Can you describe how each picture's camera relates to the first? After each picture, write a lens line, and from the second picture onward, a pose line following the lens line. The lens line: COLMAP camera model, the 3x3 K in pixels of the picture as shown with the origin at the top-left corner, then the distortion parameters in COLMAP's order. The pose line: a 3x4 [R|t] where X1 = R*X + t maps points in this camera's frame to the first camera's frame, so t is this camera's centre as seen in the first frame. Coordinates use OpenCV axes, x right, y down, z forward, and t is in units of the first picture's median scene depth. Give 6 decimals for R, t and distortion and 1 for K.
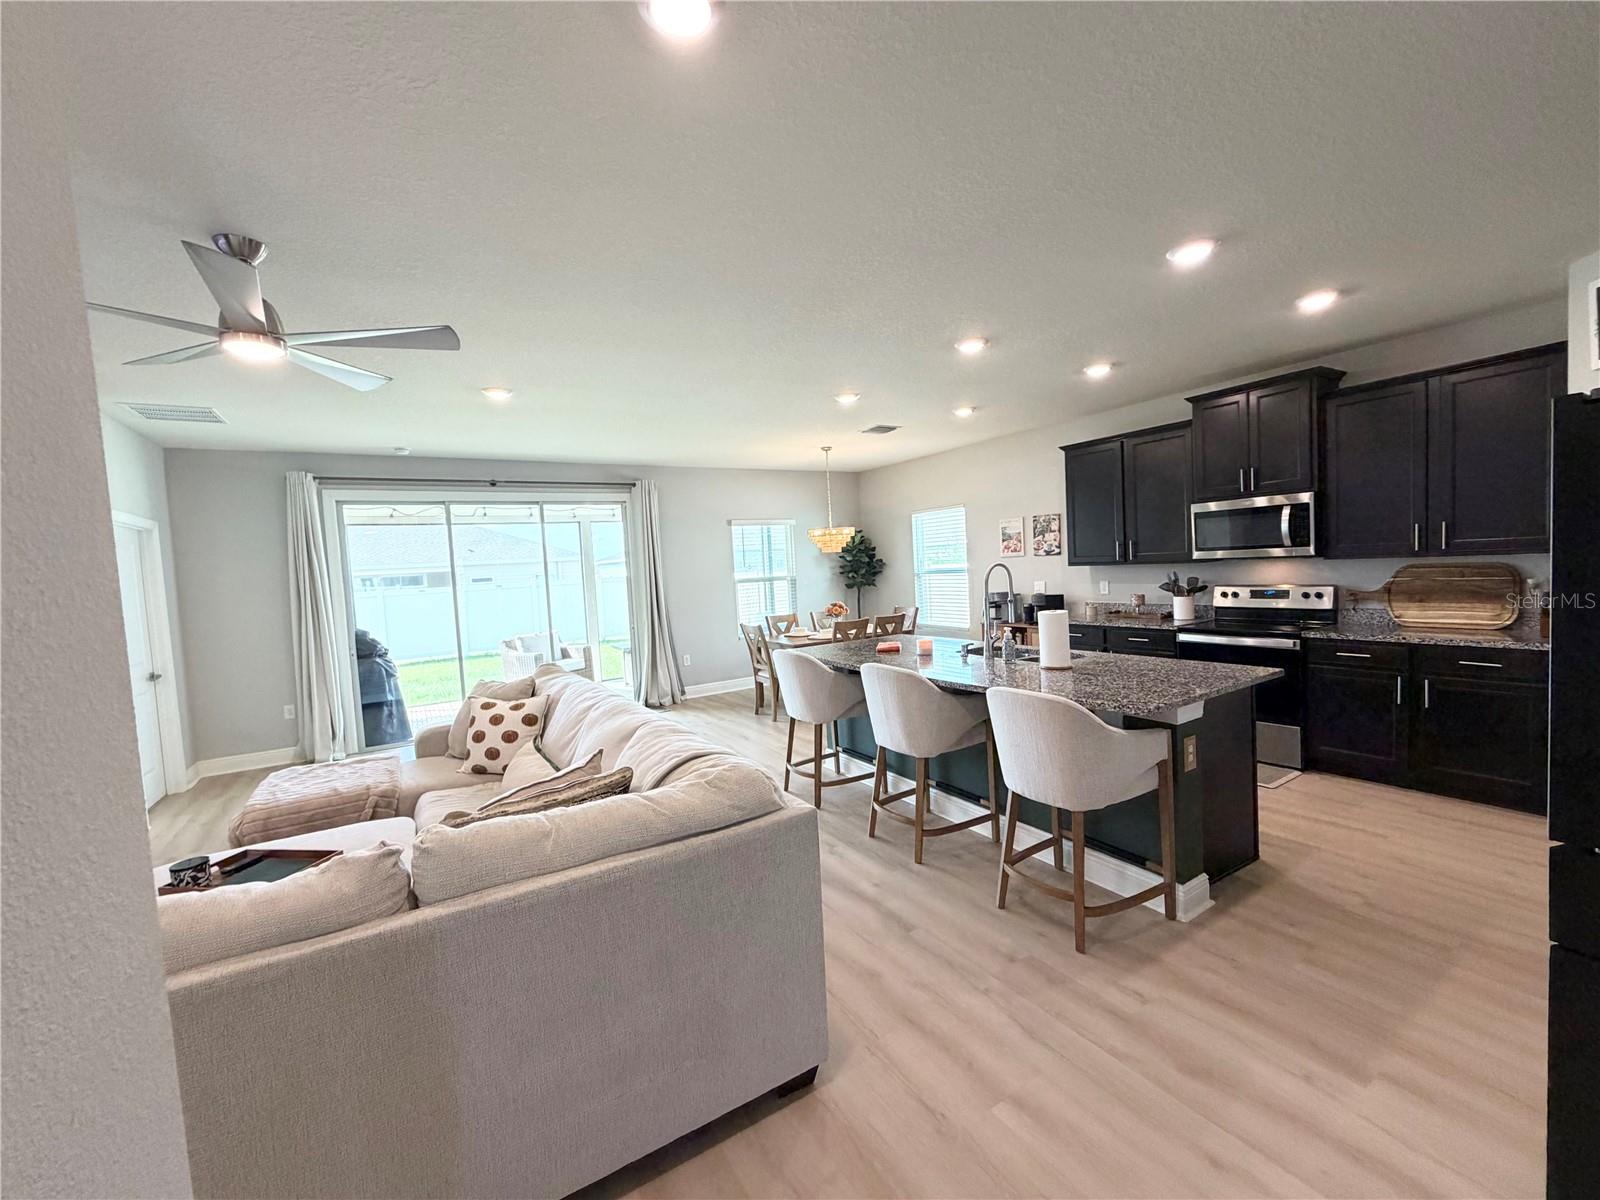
lens RADIAL K [[642.2, 0, 791.5], [0, 642.2, 597.3], [0, 0, 1]] dist [0.002254, 0.000309]
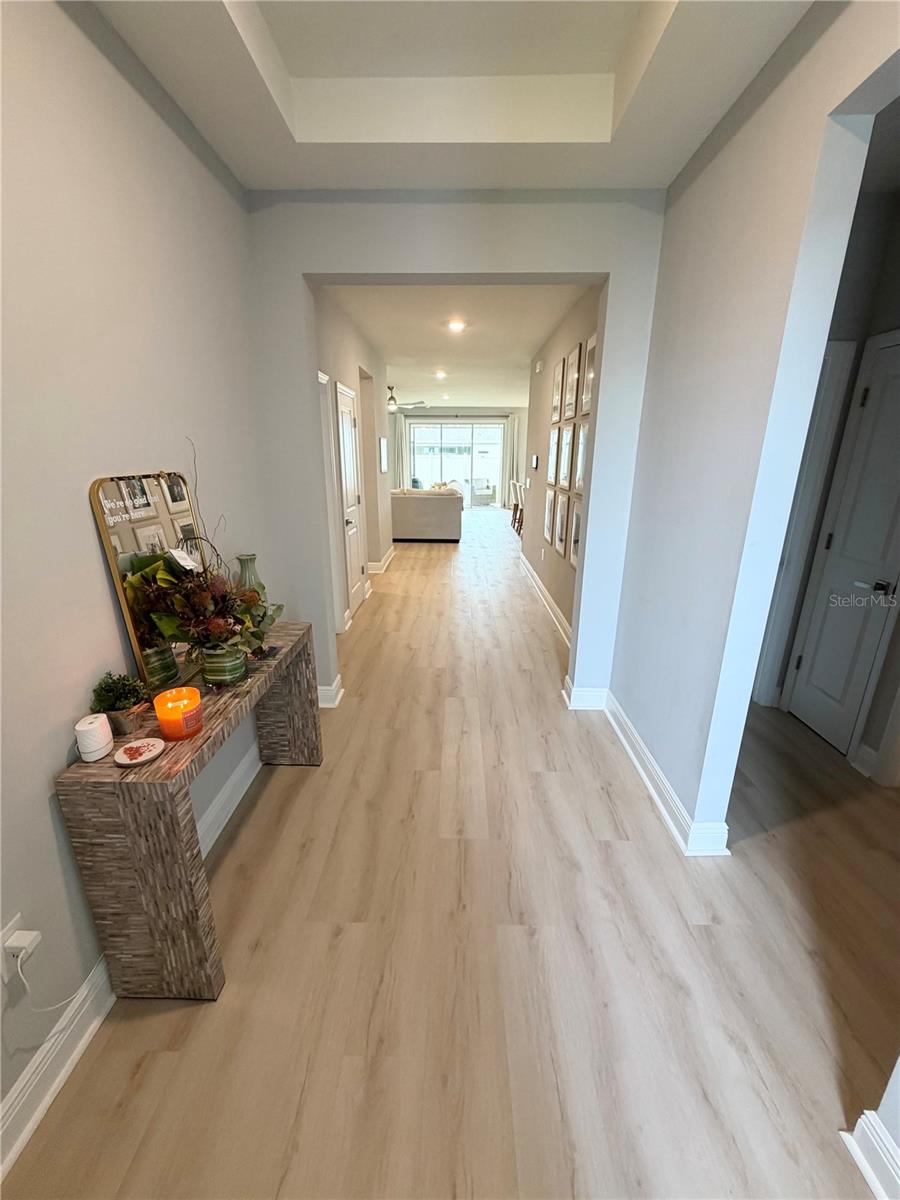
lens RADIAL K [[481.7, 0, 452.4], [0, 481.7, 600.9], [0, 0, 1]] dist [0.002254, 0.000309]
pose [[0.845866, 0.216467, -0.487497, 0.802362], [-0.083548, 0.956437, 0.279730, 0.003950], [0.526812, -0.195884, 0.827102, -0.999670]]
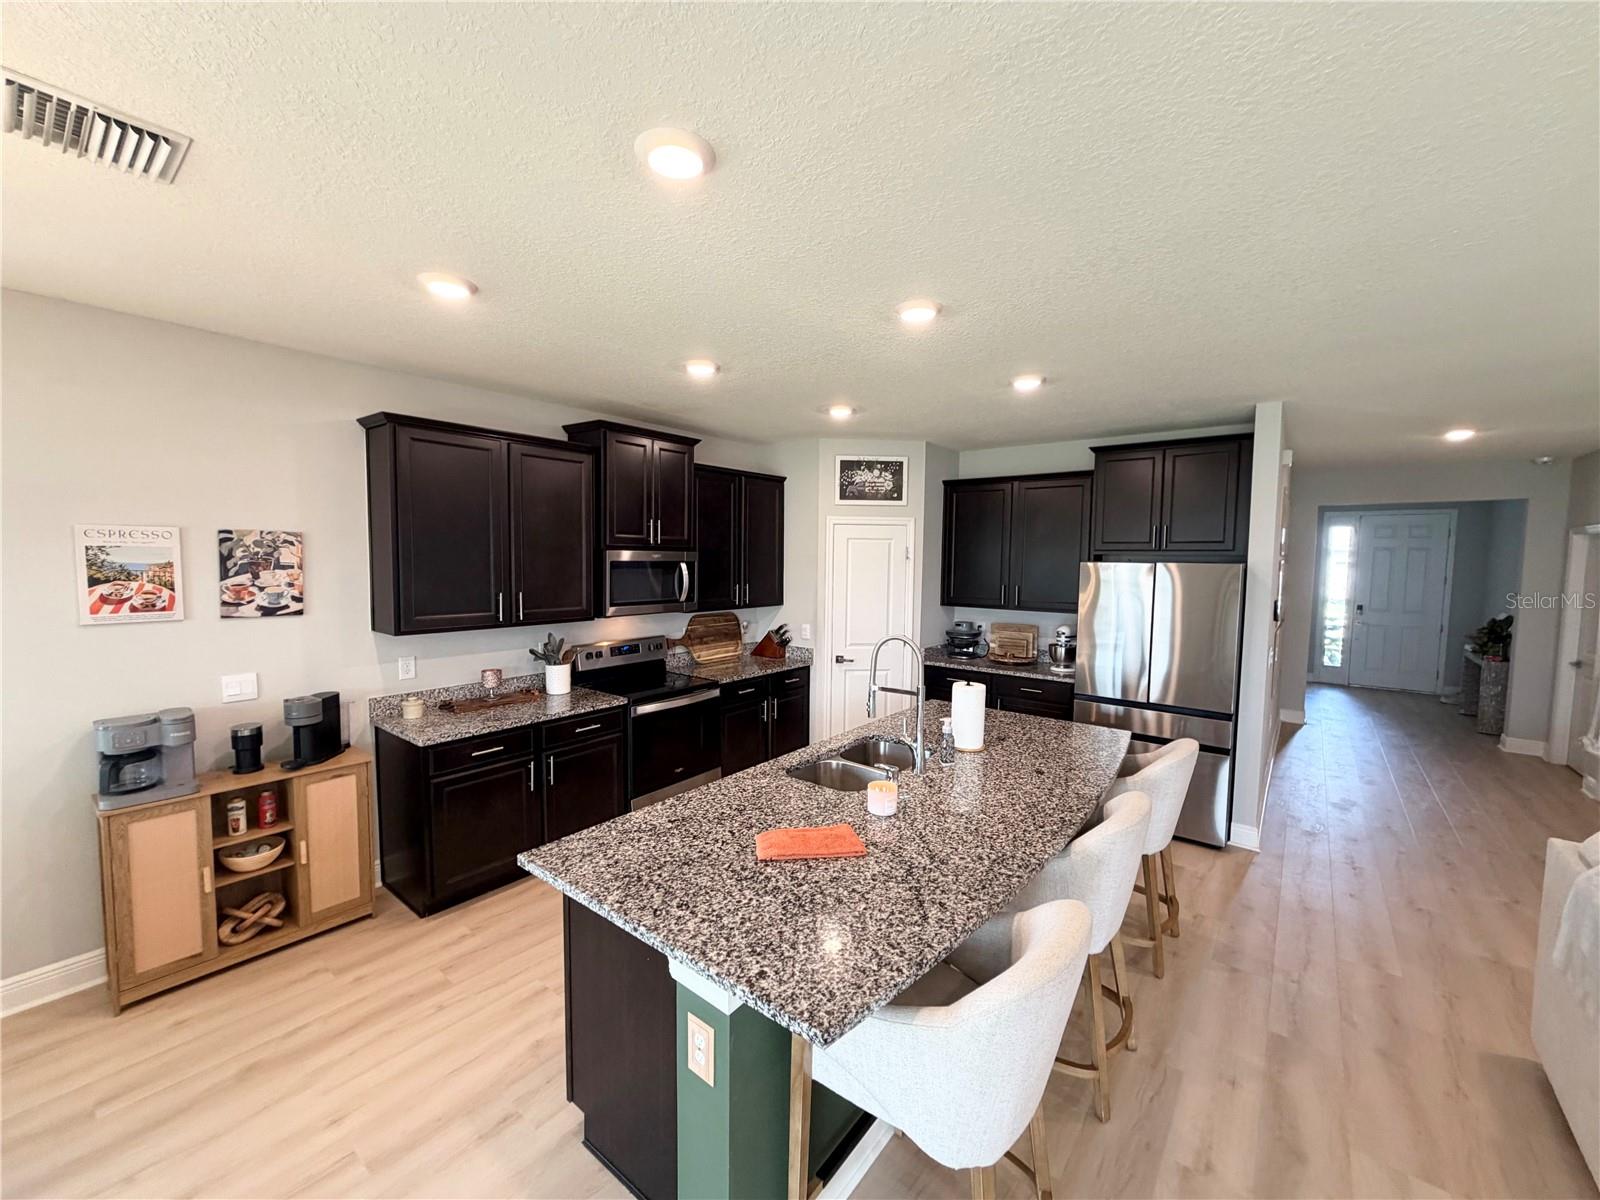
lens RADIAL K [[642.2, 0, 794.9], [0, 642.2, 599.4], [0, 0, 1]] dist [0.002254, 0.000309]
pose [[-0.337956, -0.011099, 0.941096, -0.209535], [0.058147, 0.997774, 0.032648, -0.082821], [-0.939364, 0.065755, -0.336558, 0.924543]]
